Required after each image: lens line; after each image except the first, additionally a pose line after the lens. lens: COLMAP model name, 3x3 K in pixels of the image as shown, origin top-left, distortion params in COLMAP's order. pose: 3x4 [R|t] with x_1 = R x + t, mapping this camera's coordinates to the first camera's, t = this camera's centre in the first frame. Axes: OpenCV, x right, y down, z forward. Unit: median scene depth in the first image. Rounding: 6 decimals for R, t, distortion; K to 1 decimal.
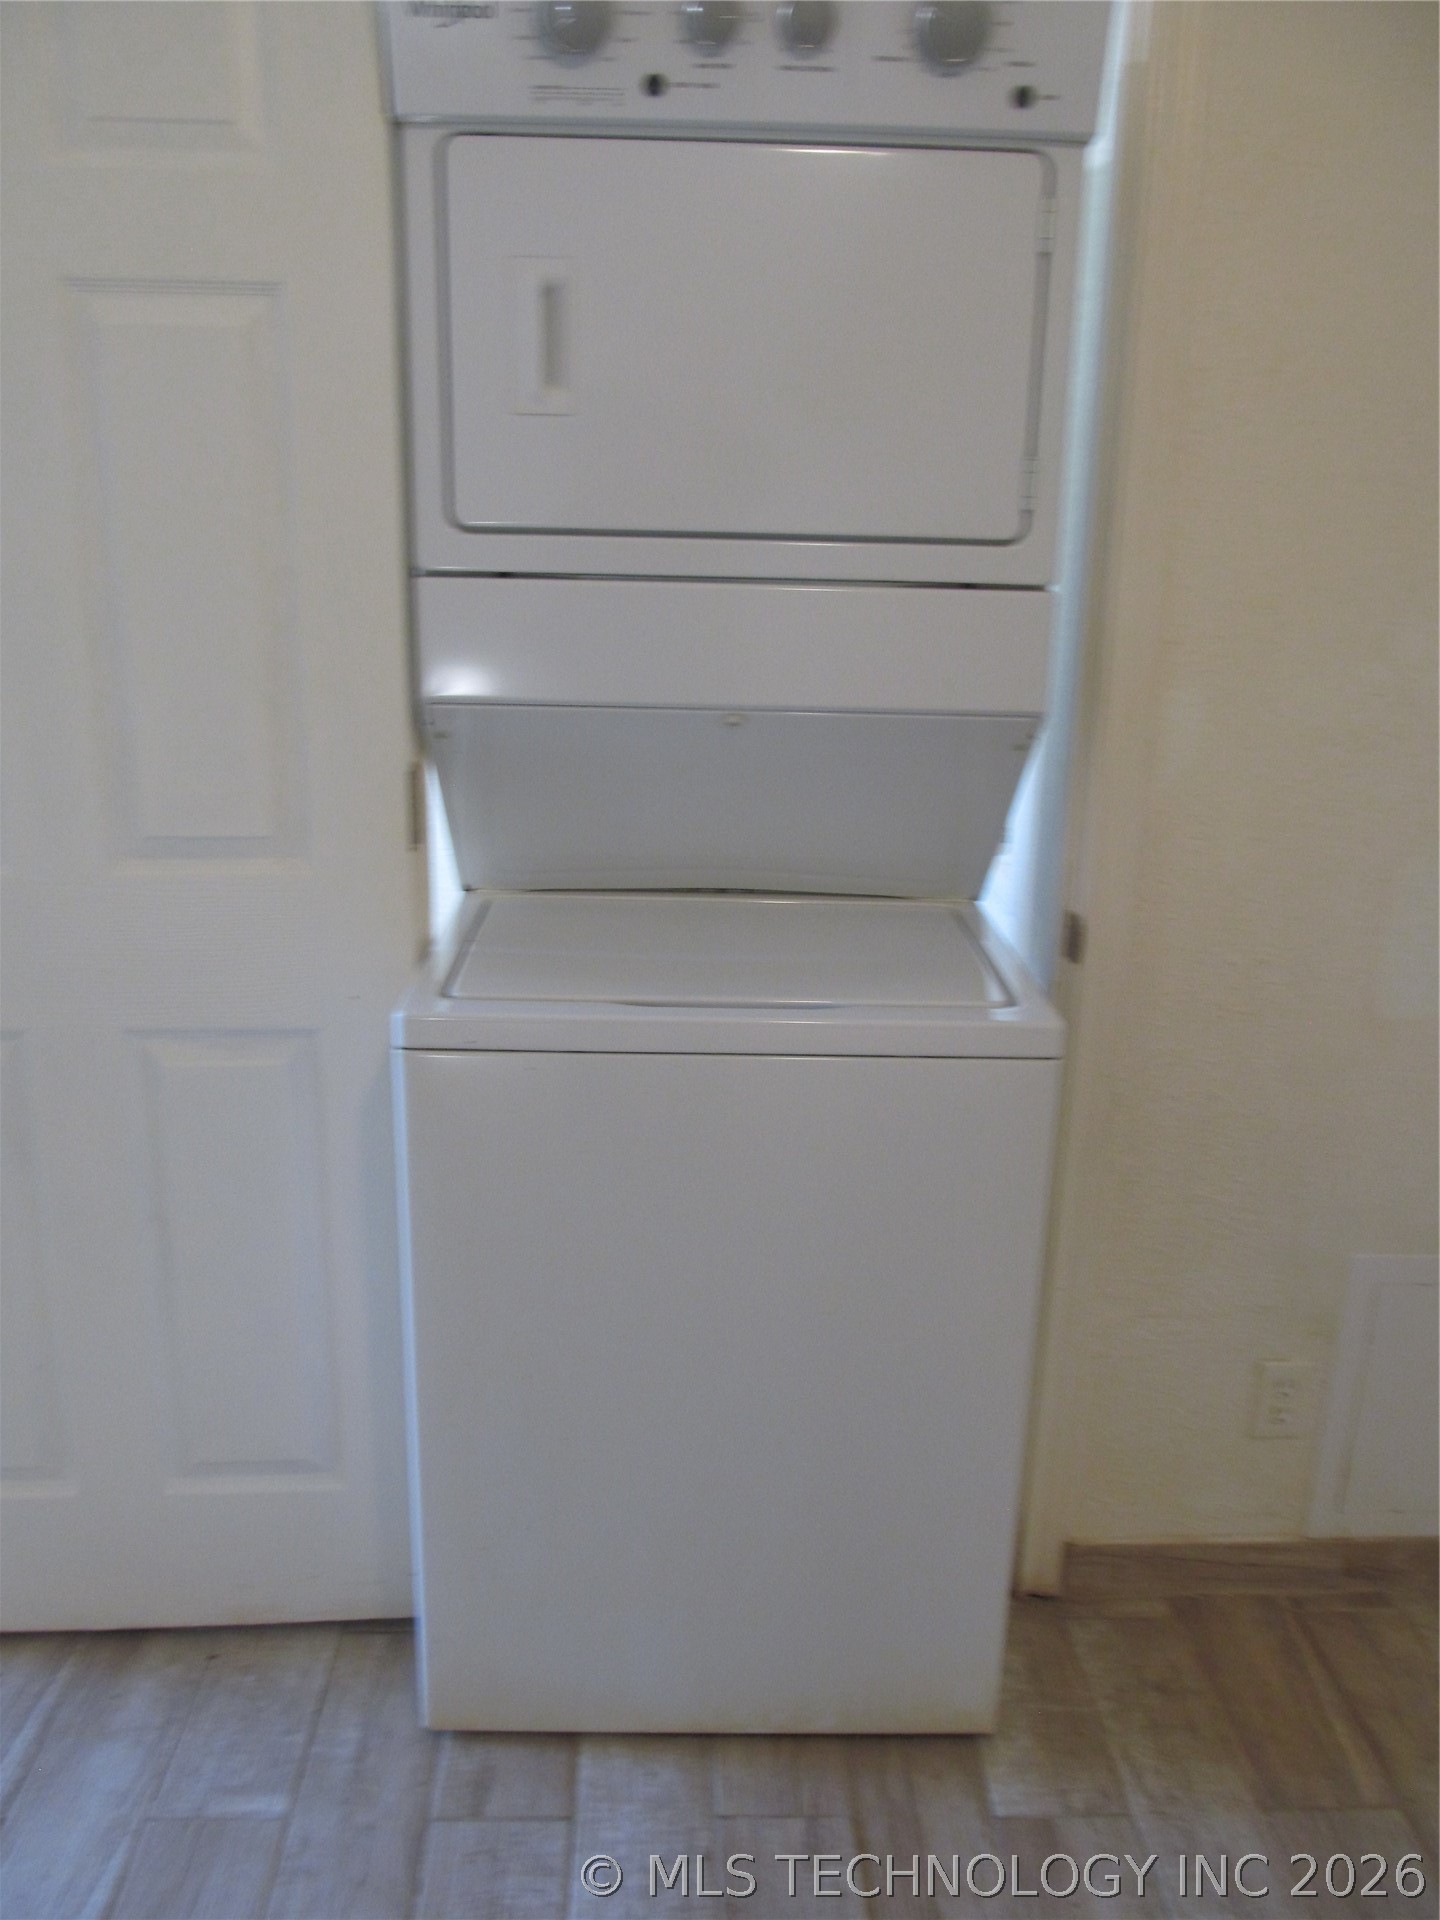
lens RADIAL K [[1594.2, 0, 723.5], [0, 1594.2, 972.6], [0, 0, 1]] dist [-0.054440, 0.032151]
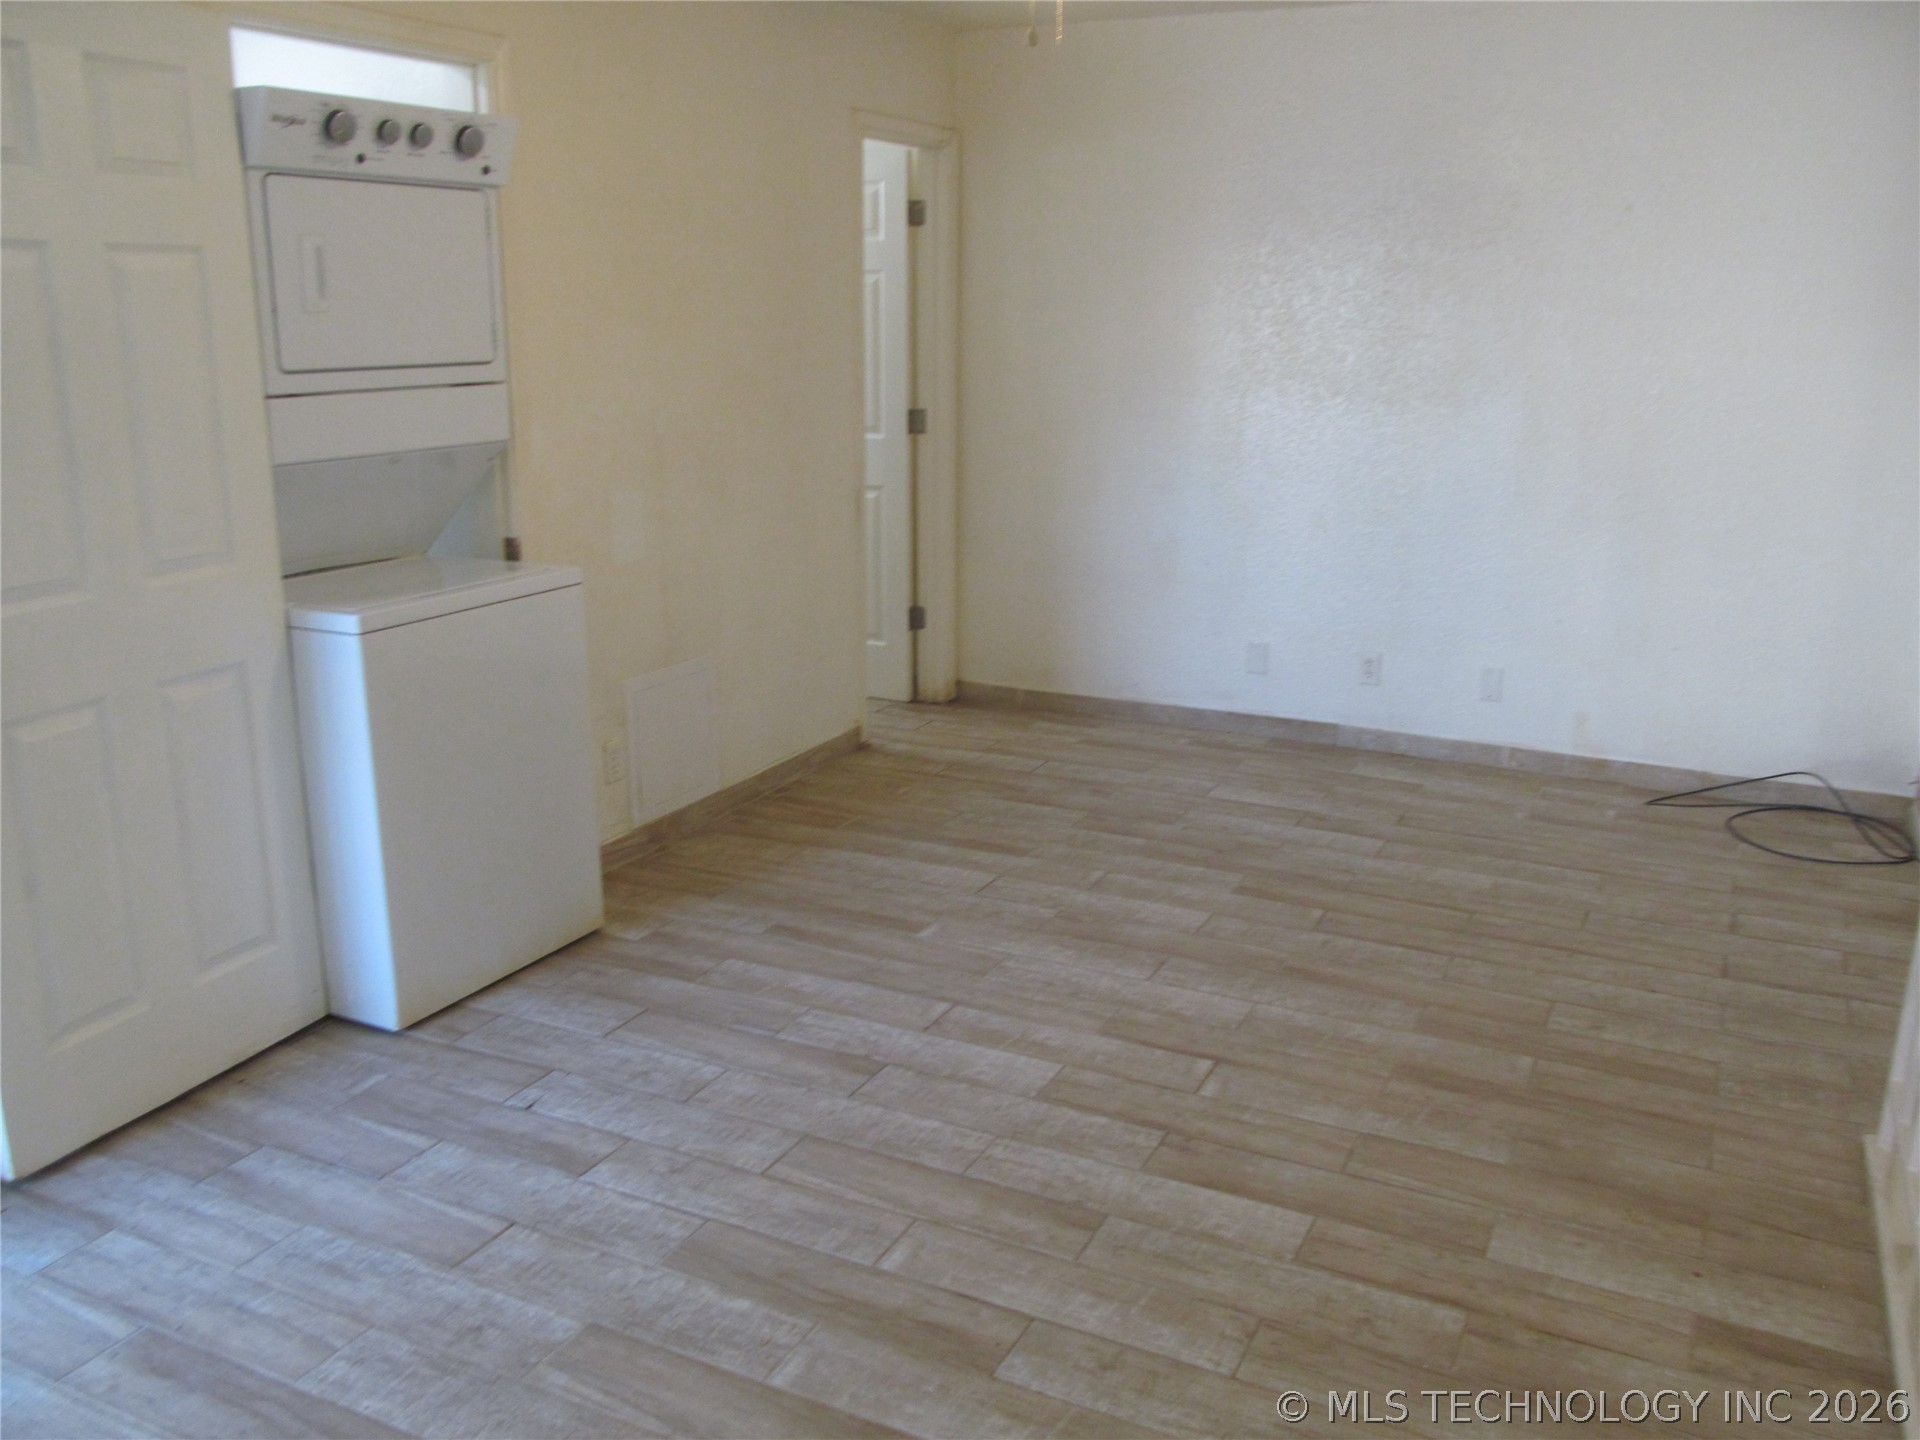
lens RADIAL K [[1594.2, 0, 959.5], [0, 1594.2, 715.6], [0, 0, 1]] dist [-0.054440, 0.032151]
pose [[0.474619, -0.242195, 0.846214, -1.477691], [0.266976, 0.955719, 0.123796, 0.095539], [-0.838725, 0.167163, 0.518263, -0.587497]]
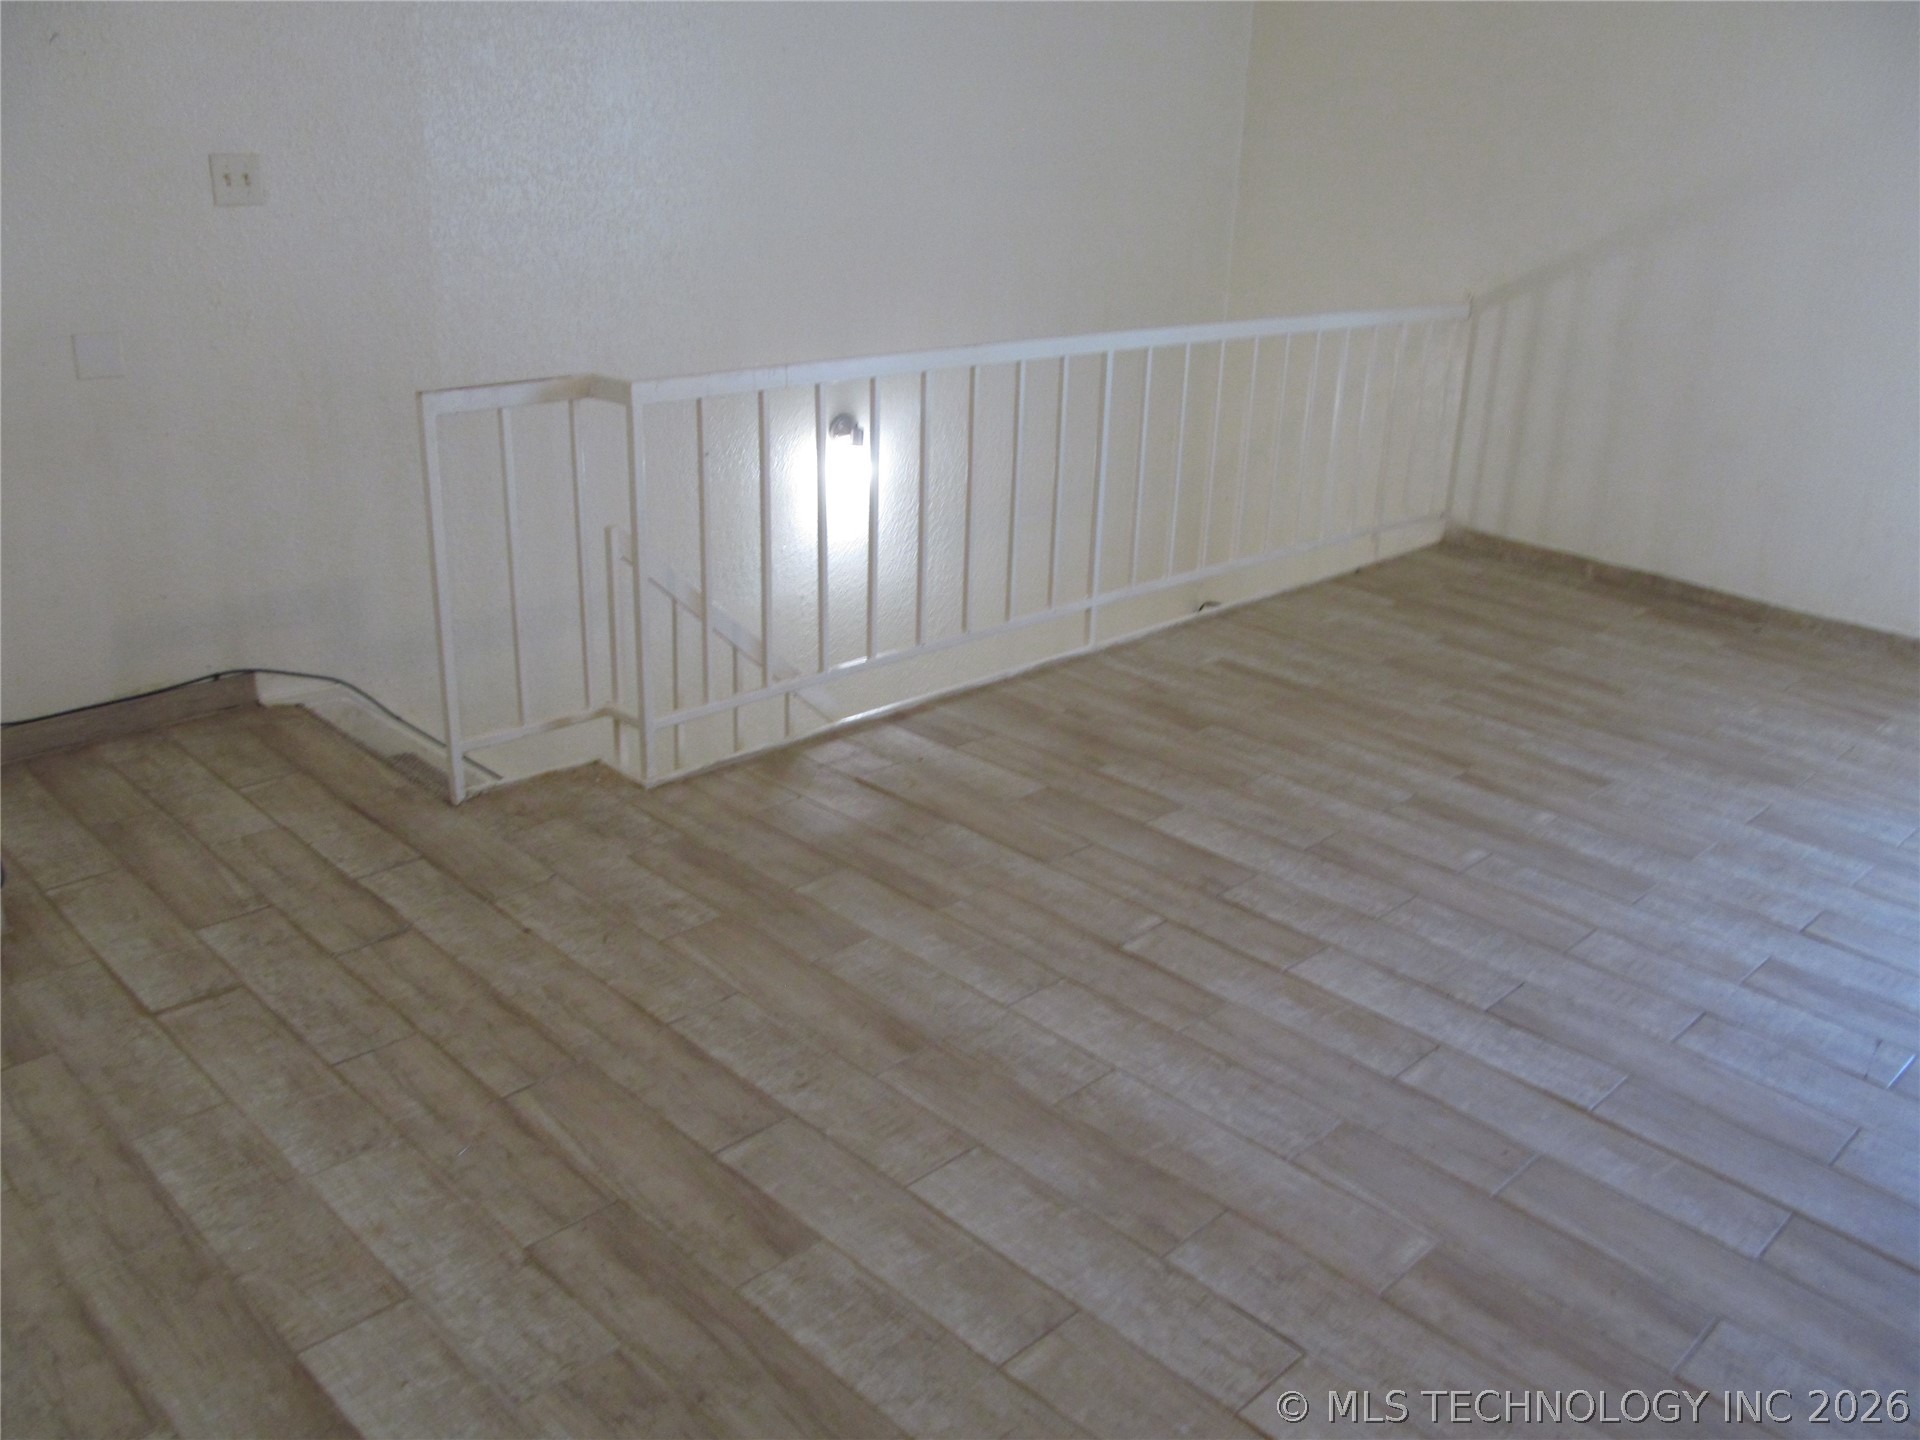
lens RADIAL K [[1594.2, 0, 962.6], [0, 1594.2, 723.9], [0, 0, 1]] dist [-0.054440, 0.032151]
pose [[-0.734605, 0.201147, -0.647993, 1.508175], [-0.253256, 0.804731, 0.536908, -0.309674], [0.629458, 0.558523, -0.540218, 0.973690]]
